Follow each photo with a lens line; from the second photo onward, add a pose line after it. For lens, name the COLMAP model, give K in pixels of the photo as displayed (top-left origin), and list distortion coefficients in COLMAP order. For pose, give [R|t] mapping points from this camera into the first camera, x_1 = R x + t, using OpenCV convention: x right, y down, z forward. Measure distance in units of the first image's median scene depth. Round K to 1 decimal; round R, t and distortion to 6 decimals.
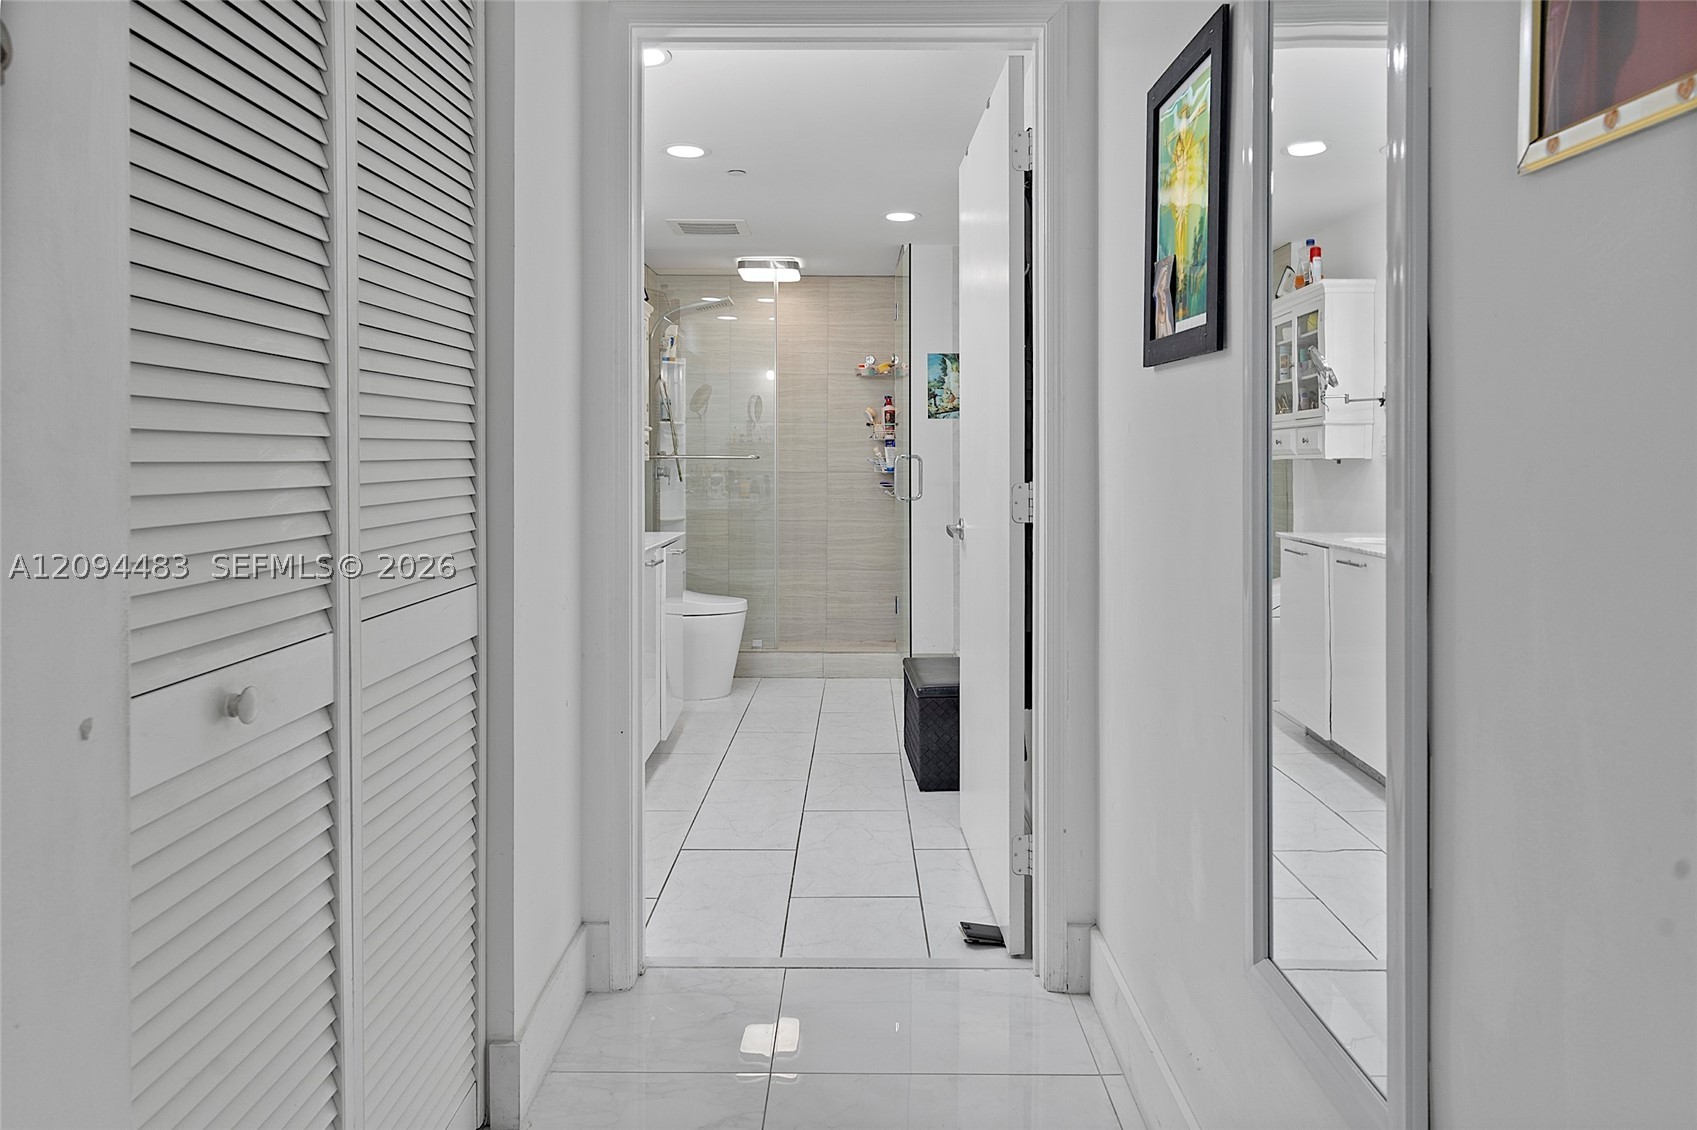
lens RADIAL K [[1024.5, 0, 848.5], [0, 1024.5, 565.0], [0, 0, 1]] dist [-0.115214, -0.000354]
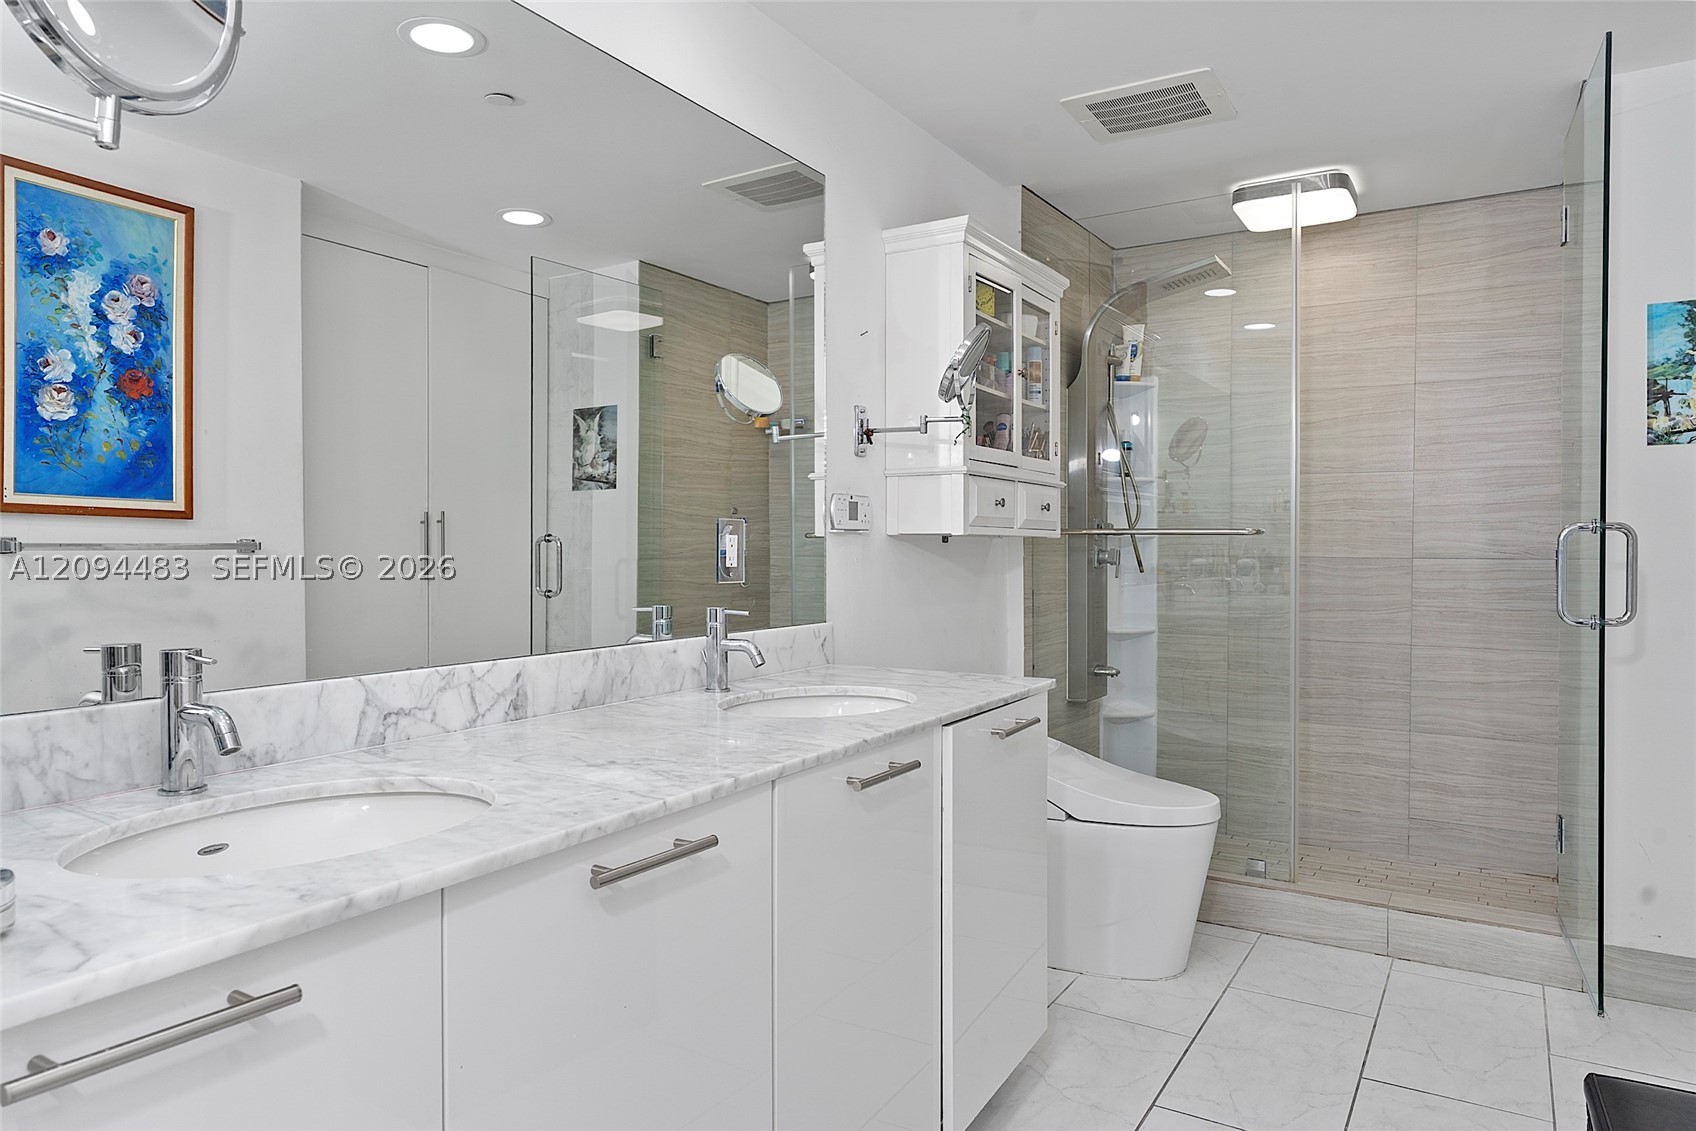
lens RADIAL K [[1032.7, 0, 848.0], [0, 1032.7, 565.5], [0, 0, 1]] dist [0.000940, -0.003571]
pose [[0.849656, 0.010380, -0.527236, 0.015596], [-0.052228, 0.996547, -0.064548, -0.036239], [0.524745, 0.082380, 0.847264, 0.376863]]
